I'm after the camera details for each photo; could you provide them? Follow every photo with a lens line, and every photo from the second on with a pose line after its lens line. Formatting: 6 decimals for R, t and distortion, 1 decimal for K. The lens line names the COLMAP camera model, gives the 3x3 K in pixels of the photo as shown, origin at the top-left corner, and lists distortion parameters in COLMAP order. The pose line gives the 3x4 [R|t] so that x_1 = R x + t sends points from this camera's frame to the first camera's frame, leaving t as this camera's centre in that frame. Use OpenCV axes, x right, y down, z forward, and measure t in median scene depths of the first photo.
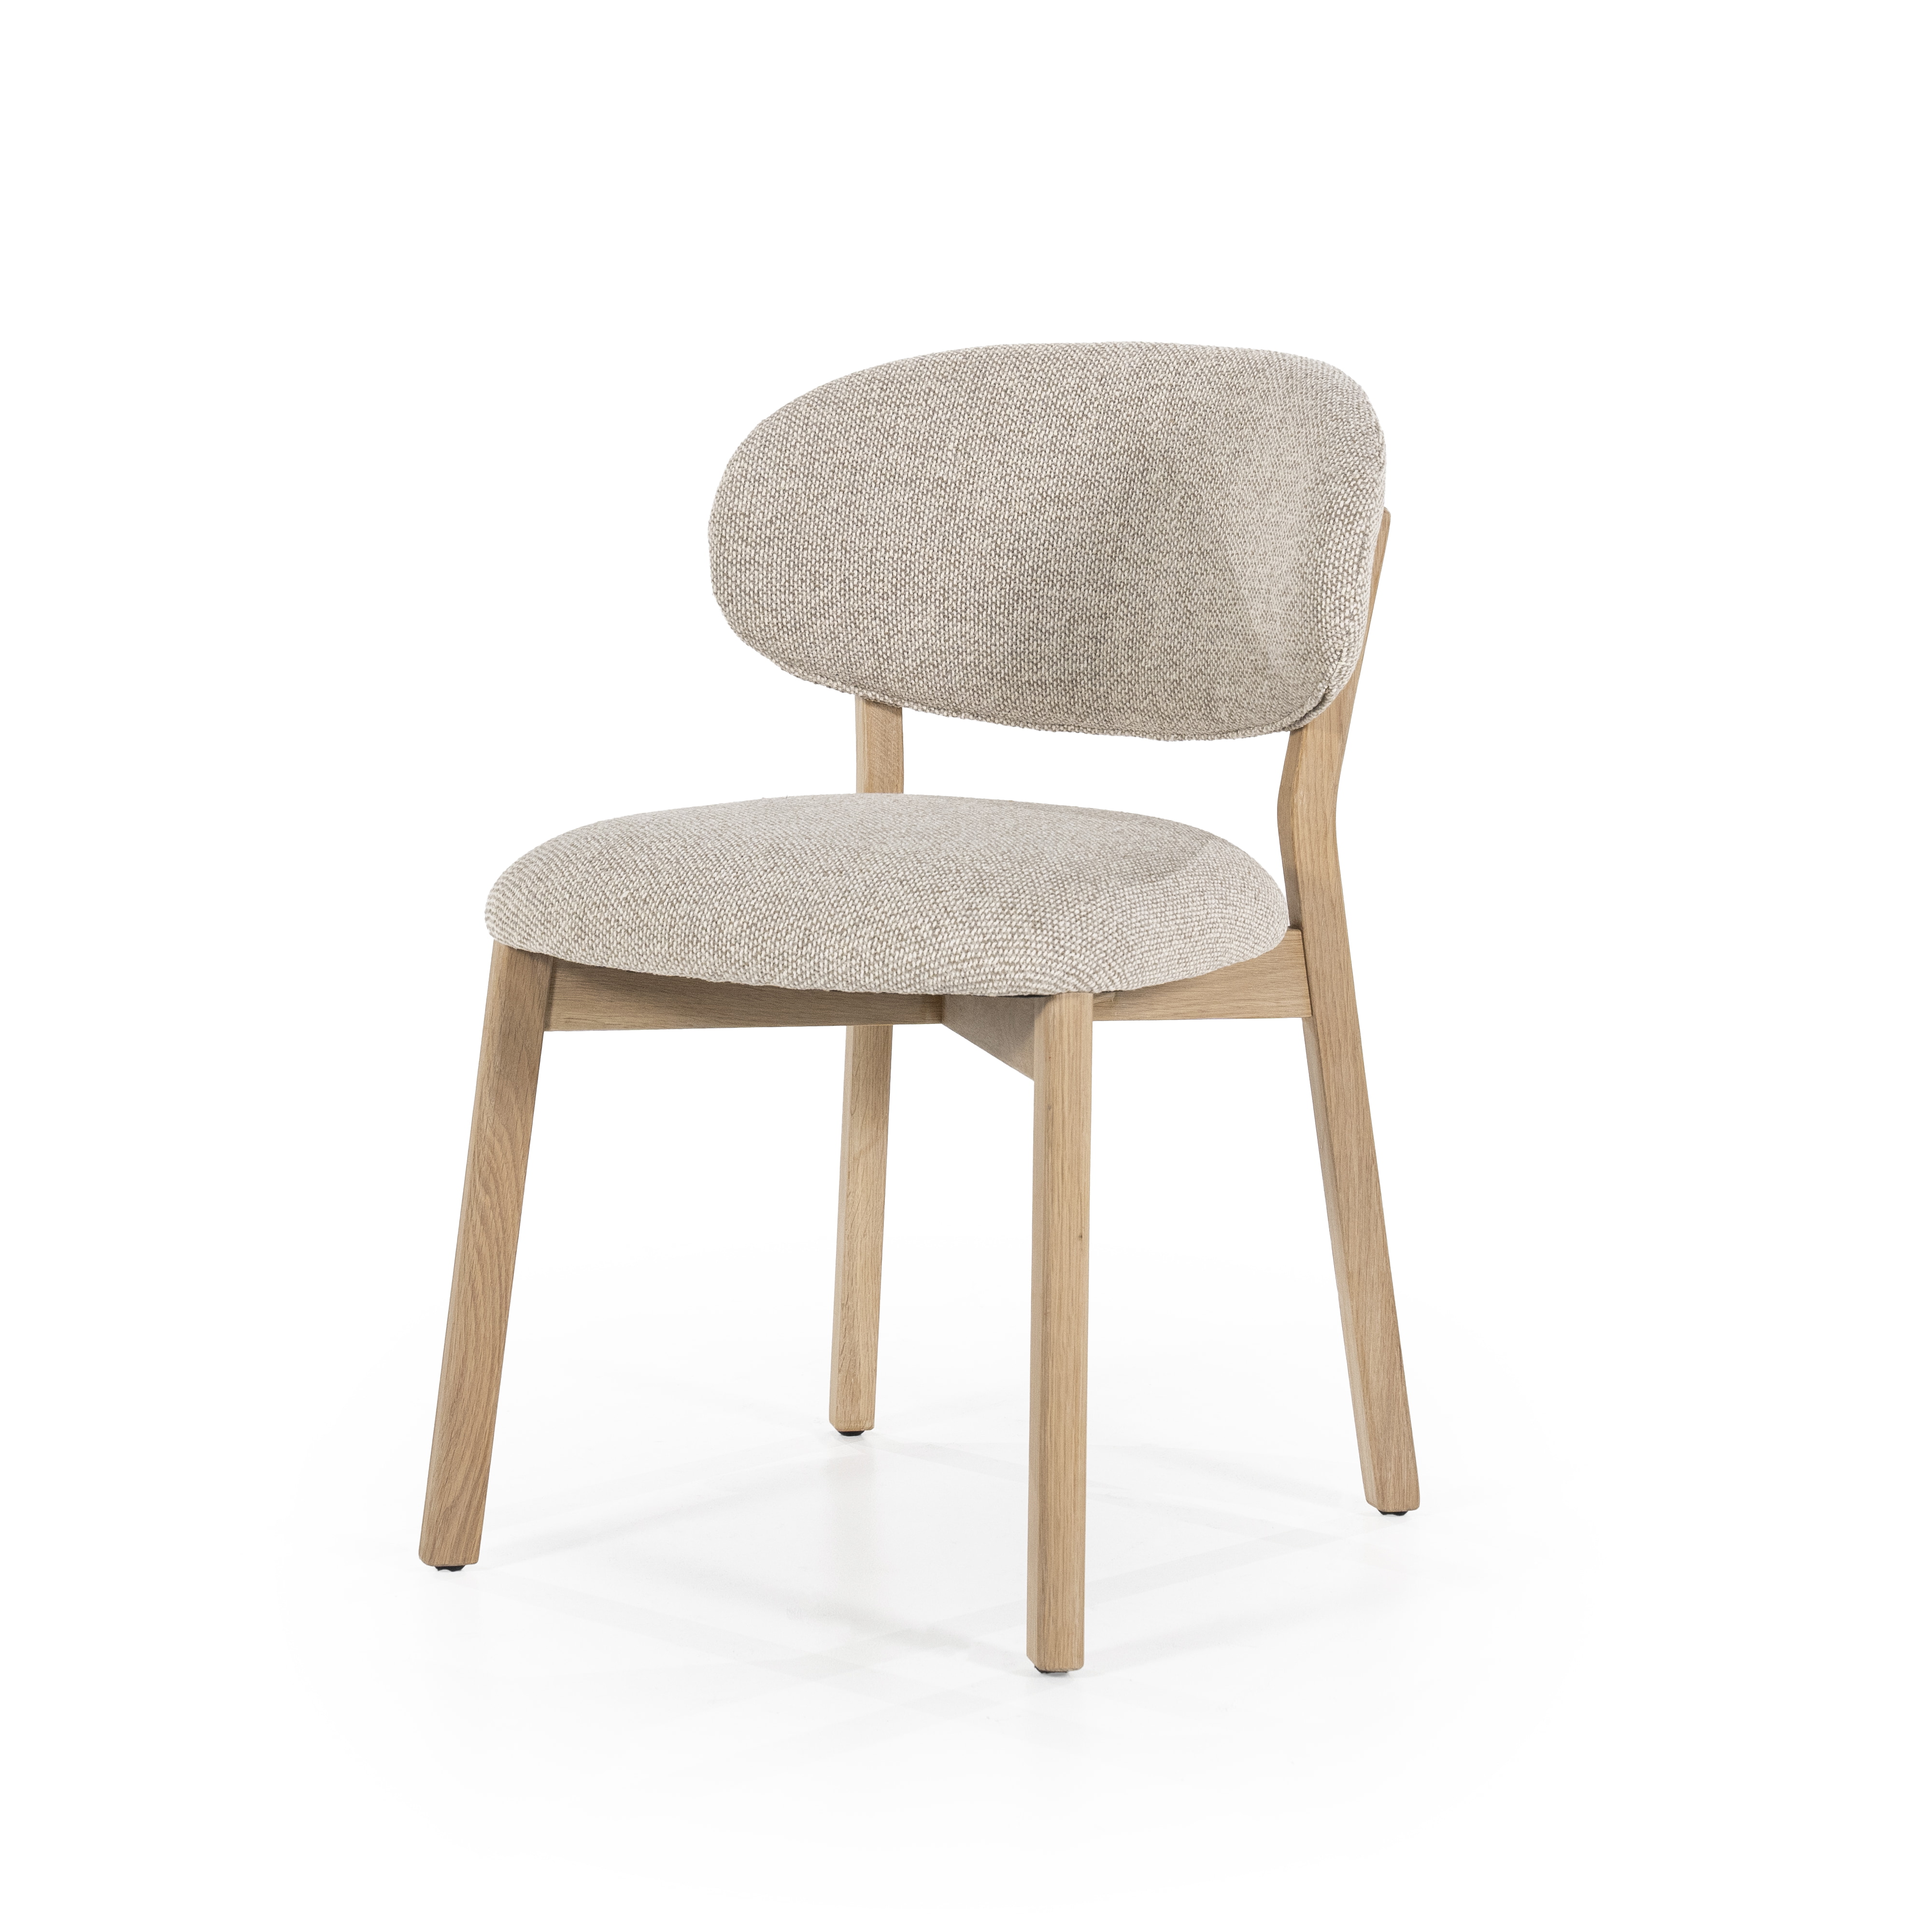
lens RADIAL K [[5440.3, 0, 966.0], [0, 5440.3, 966.0], [0, 0, 1]] dist [0.305782, 0.929186]
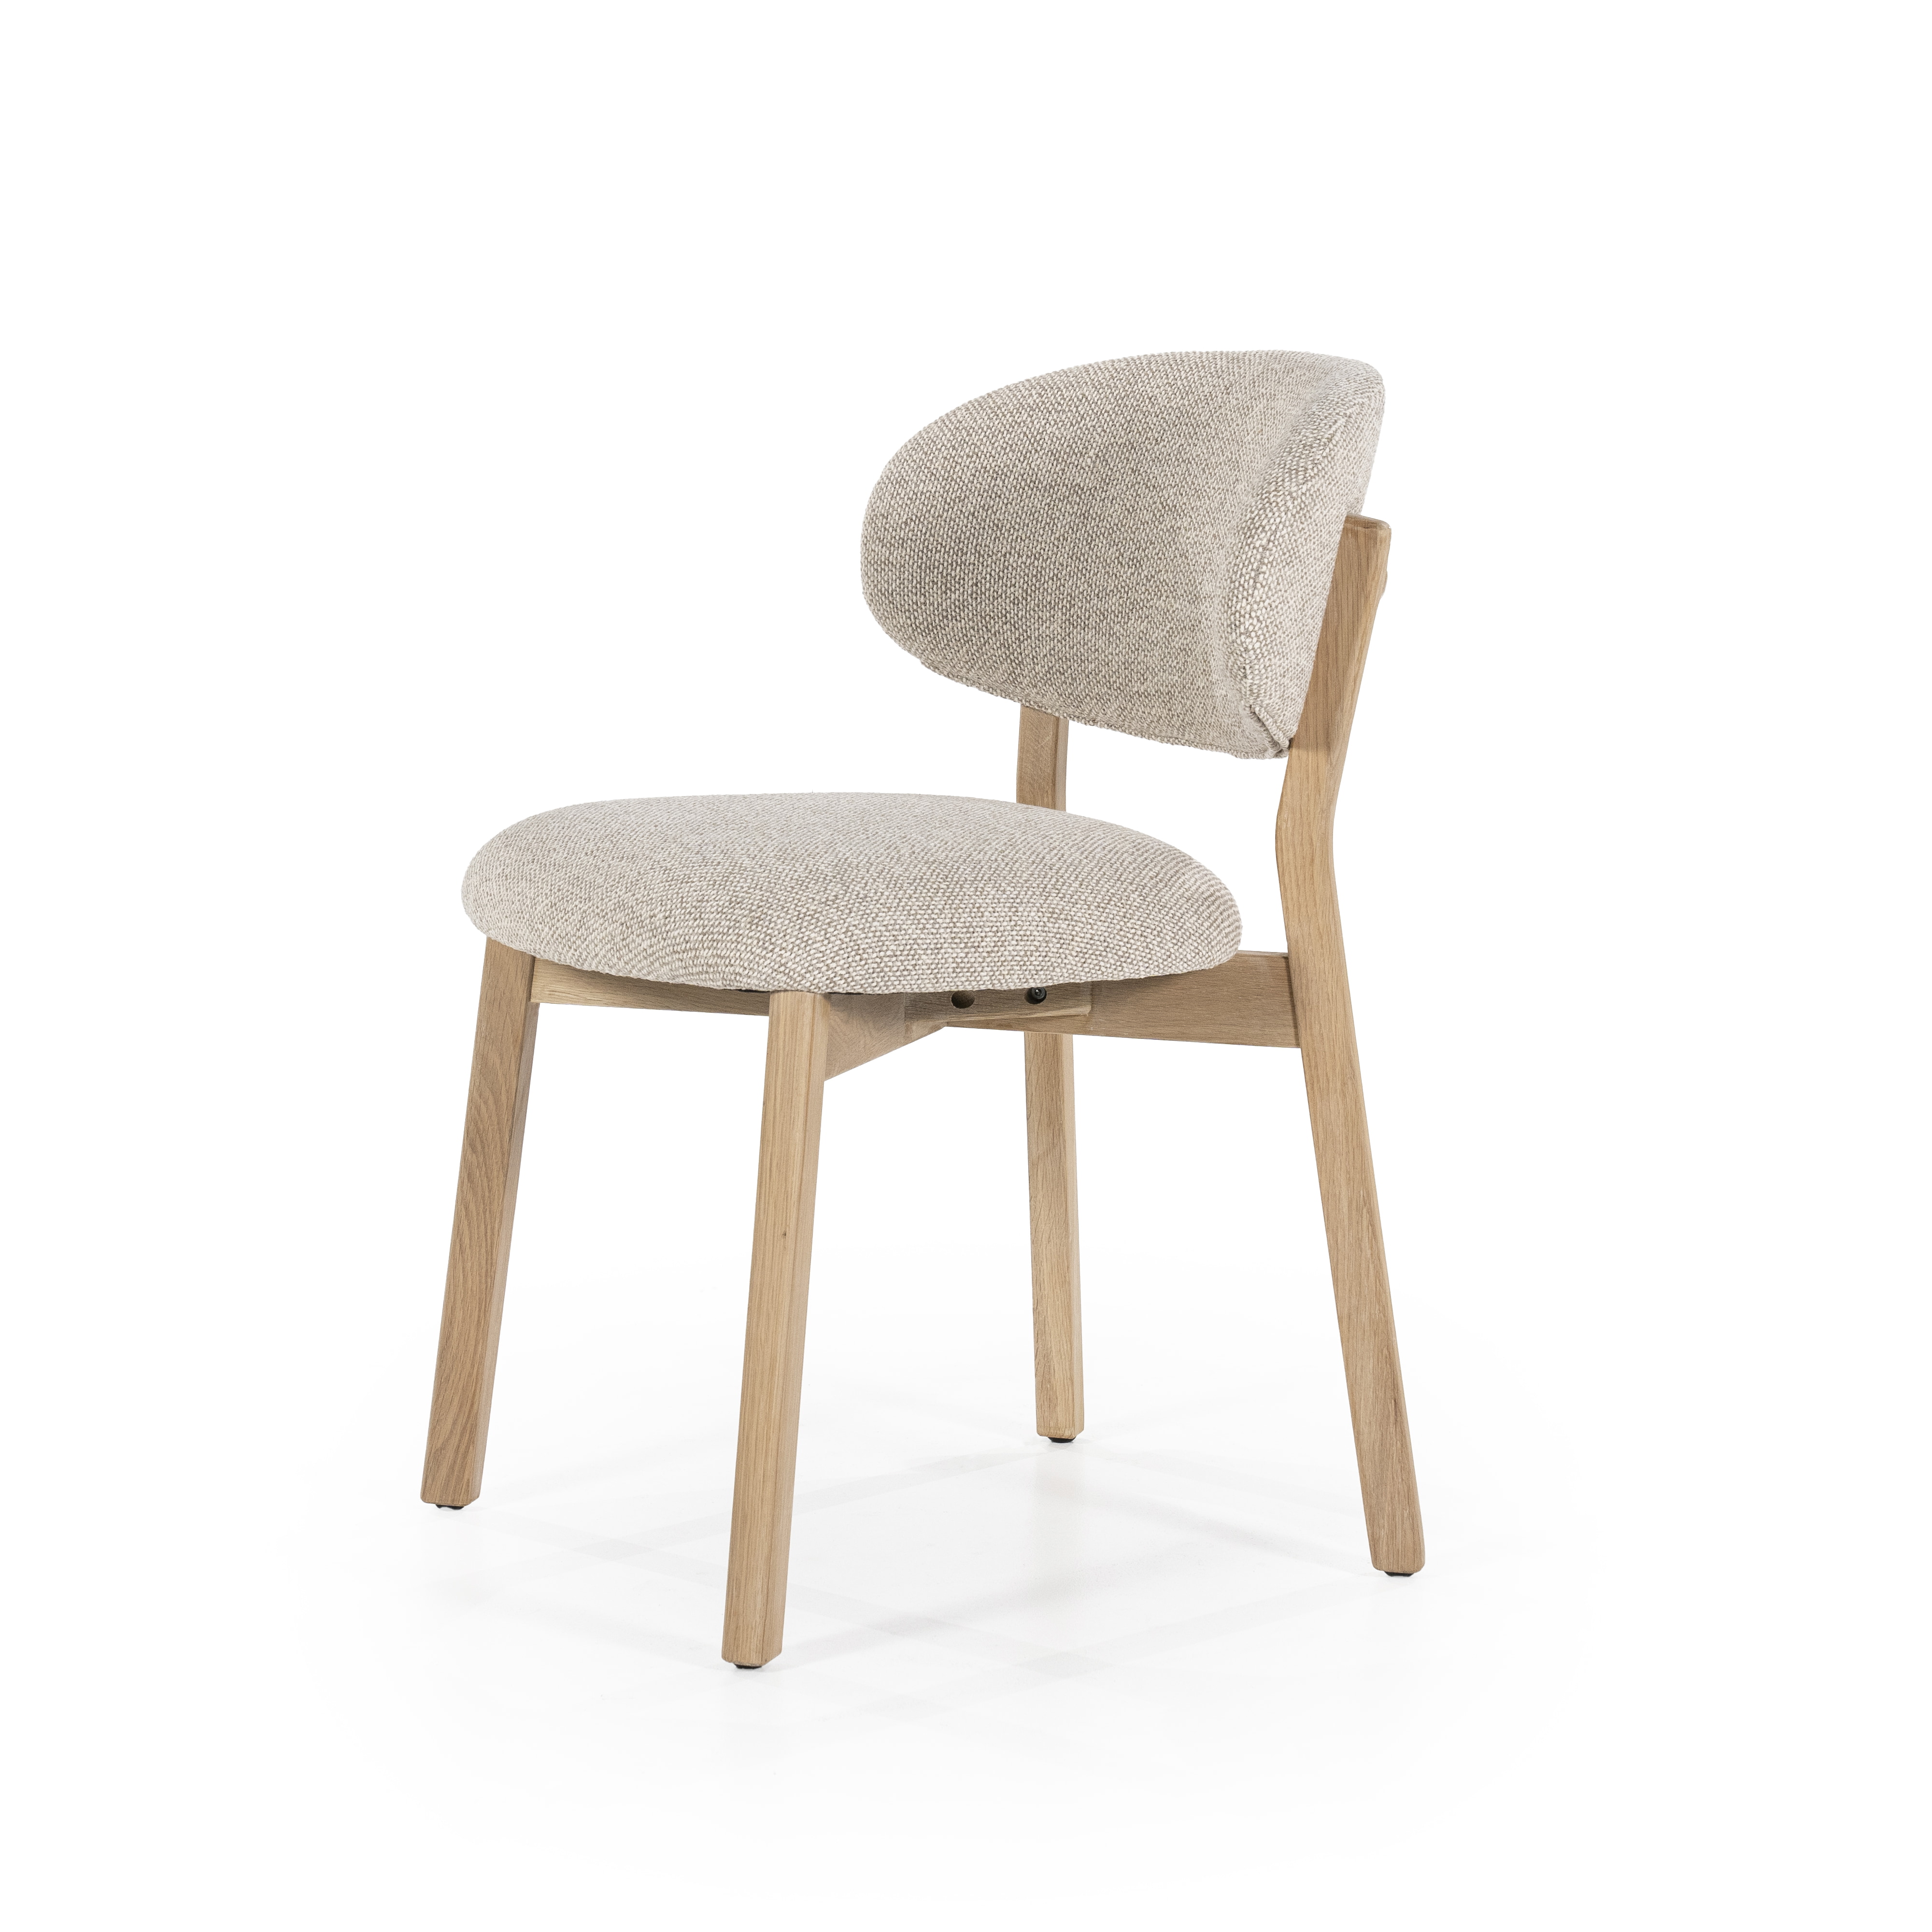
lens RADIAL K [[5440.3, 0, 966.0], [0, 5440.3, 966.0], [0, 0, 1]] dist [0.305782, 0.929186]
pose [[0.872650, 0.066723, -0.483766, 0.478241], [-0.070312, 0.997467, 0.010741, -0.011390], [0.483258, 0.024642, 0.875131, 0.124281]]
